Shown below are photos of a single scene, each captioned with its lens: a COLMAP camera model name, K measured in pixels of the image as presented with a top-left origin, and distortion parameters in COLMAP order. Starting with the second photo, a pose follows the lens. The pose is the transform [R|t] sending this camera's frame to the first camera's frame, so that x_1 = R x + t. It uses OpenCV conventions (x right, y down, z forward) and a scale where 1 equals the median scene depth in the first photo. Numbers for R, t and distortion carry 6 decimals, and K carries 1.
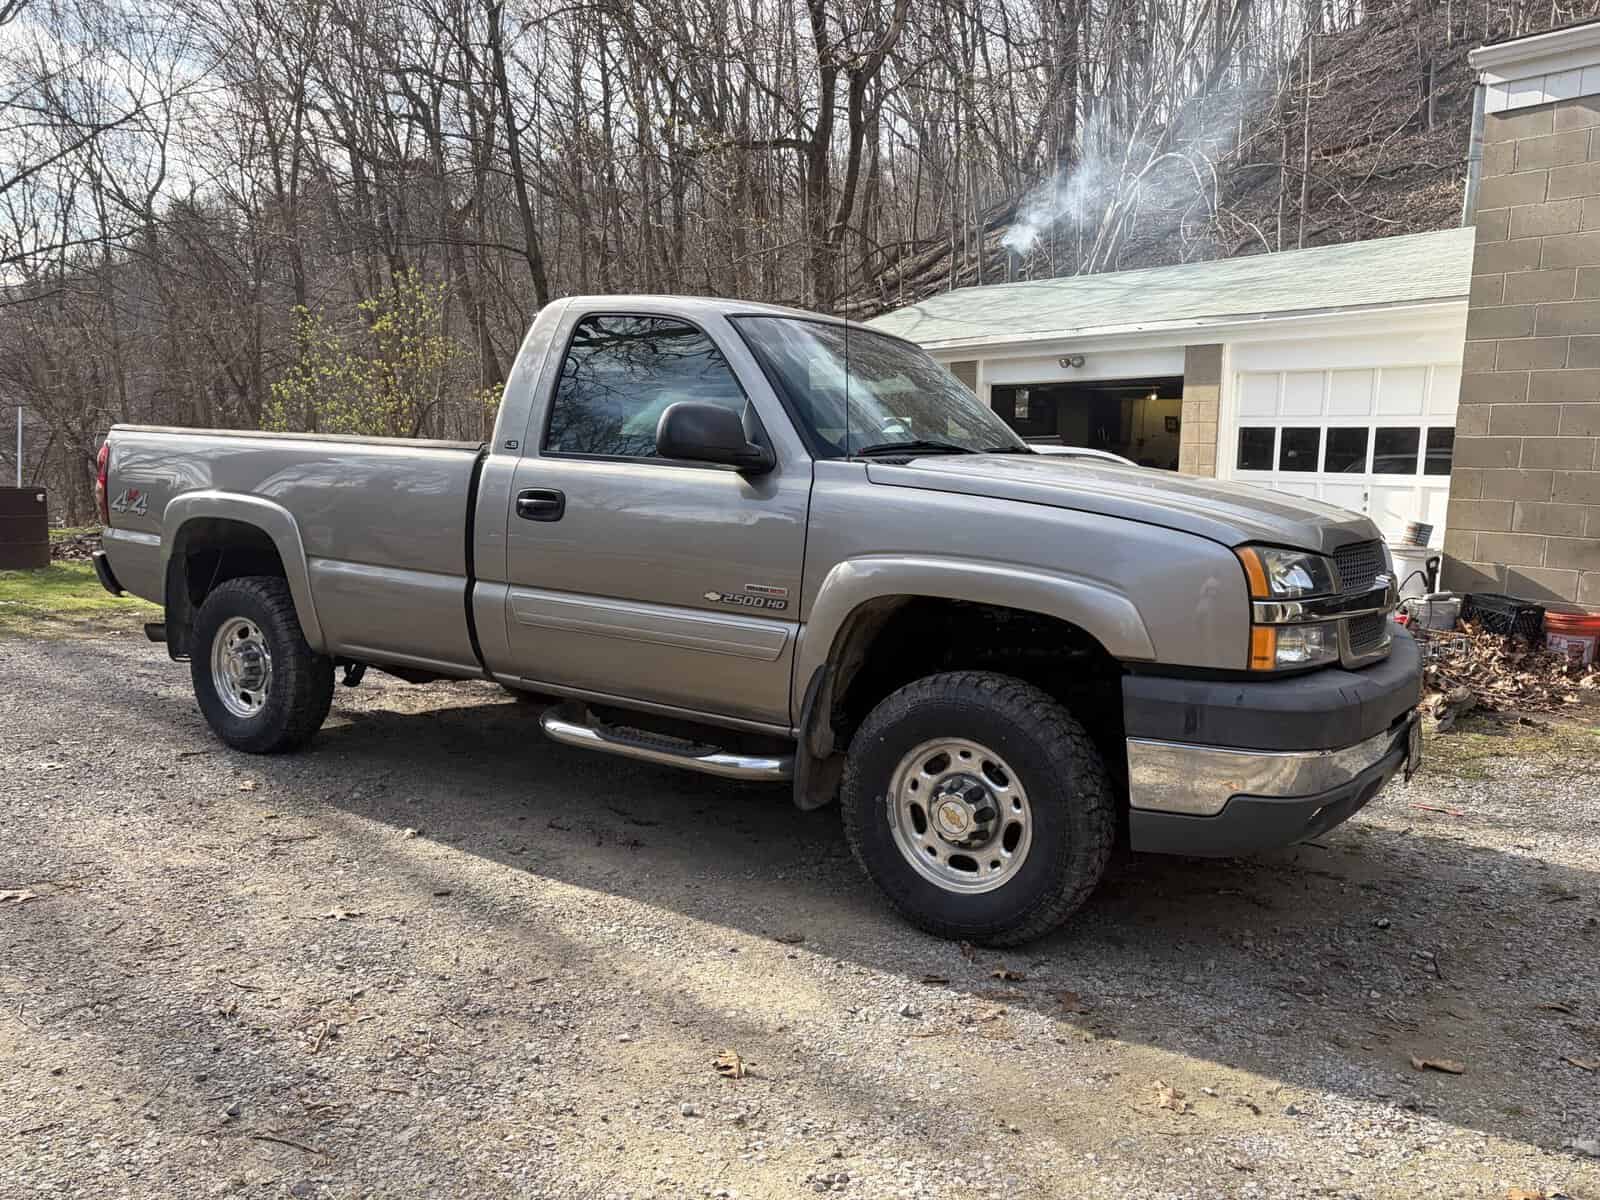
lens RADIAL K [[1217.1, 0, 792.6], [0, 1217.1, 602.7], [0, 0, 1]] dist [0.015022, -0.005533]
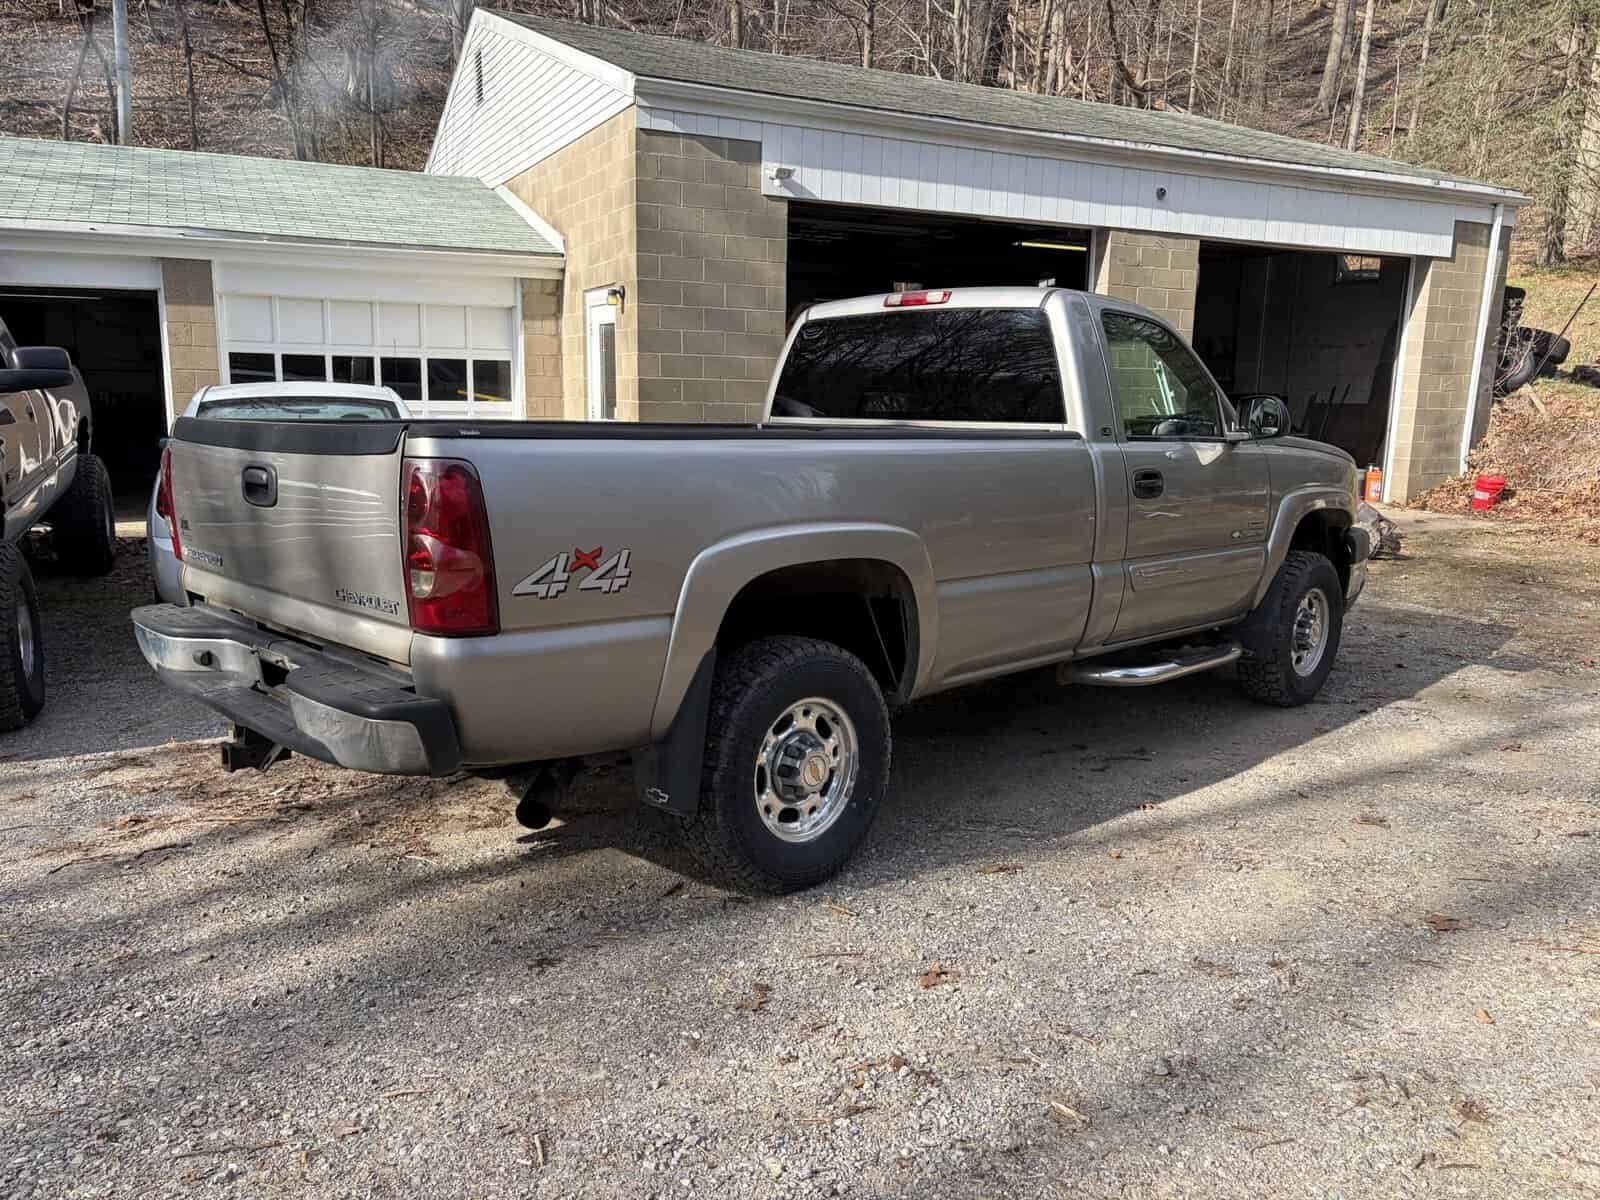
lens RADIAL K [[1217.1, 0, 792.6], [0, 1217.1, 602.7], [0, 0, 1]] dist [0.015022, -0.005533]
pose [[0.211054, -0.190809, 0.958670, -1.250948], [0.104851, 0.979523, 0.171876, -0.182789], [-0.971835, 0.064242, 0.226739, 0.970690]]
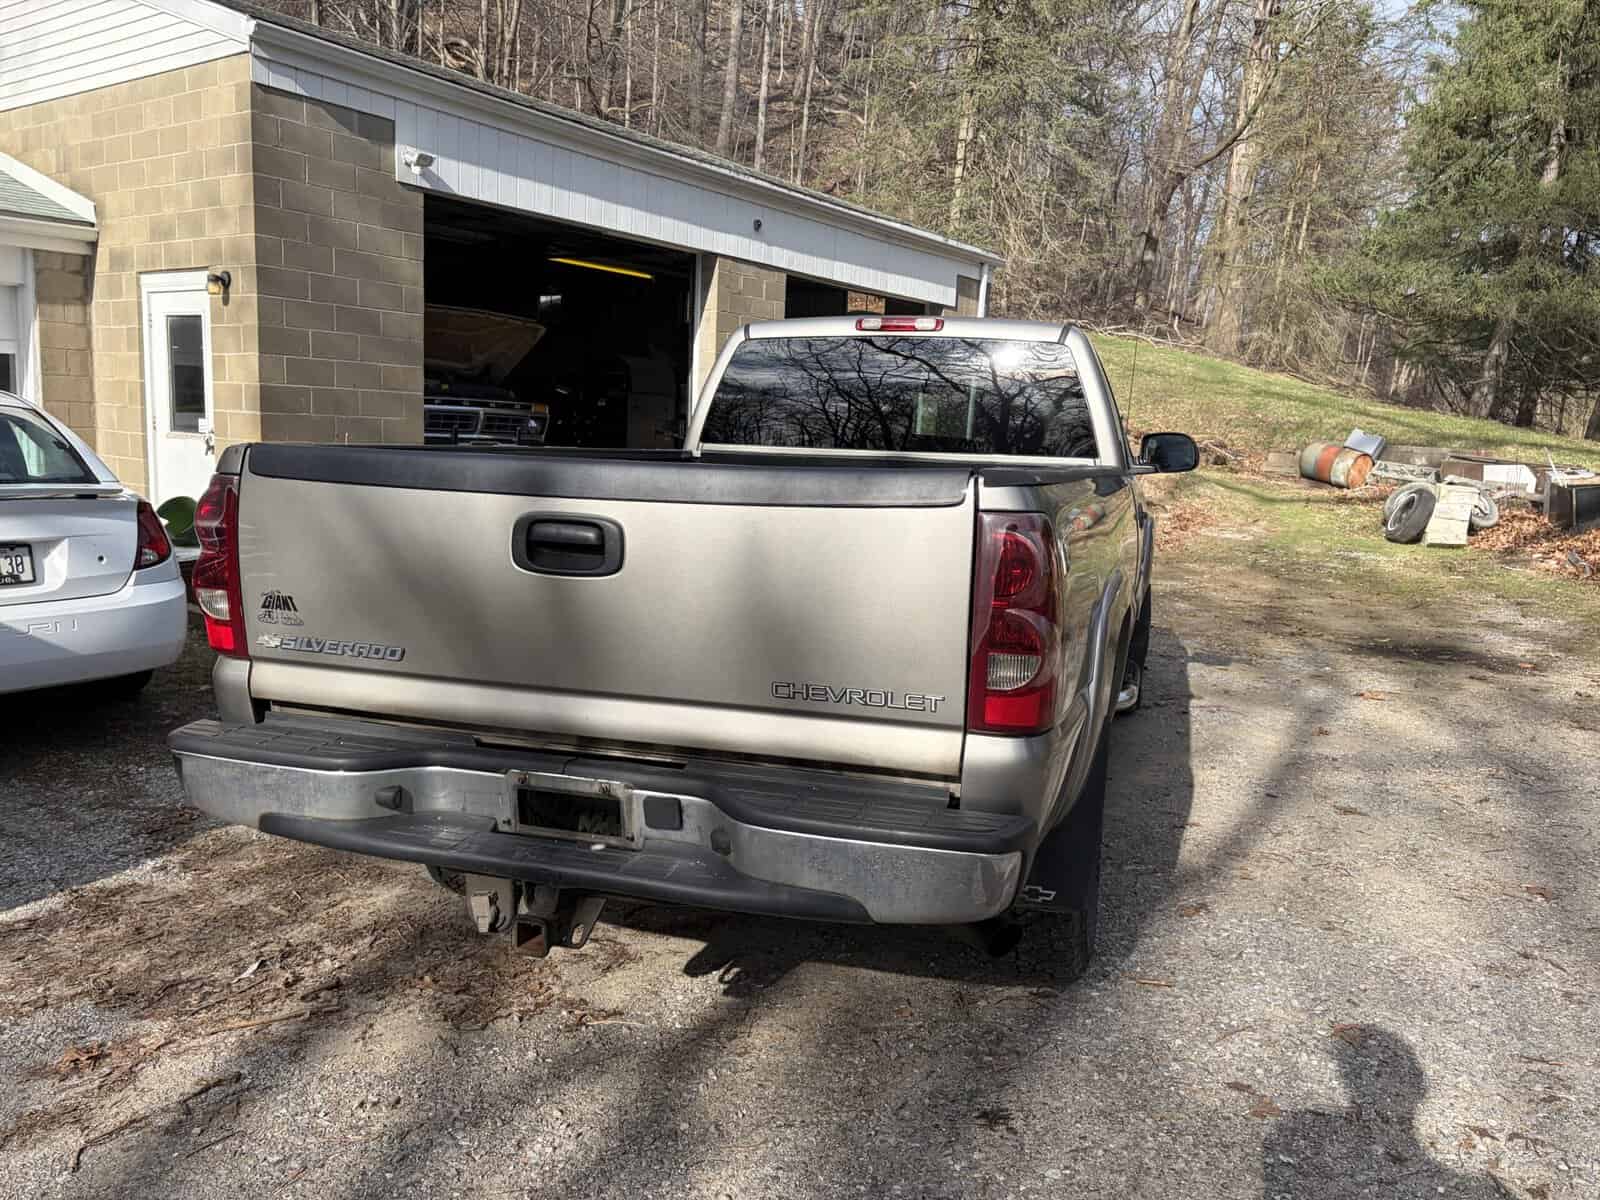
lens RADIAL K [[1217.1, 0, 792.6], [0, 1217.1, 602.7], [0, 0, 1]] dist [0.015022, -0.005533]
pose [[-0.287632, -0.176743, 0.941291, -1.120027], [0.061354, 0.977406, 0.202272, -0.234921], [-0.955774, 0.115932, -0.270289, 1.499437]]
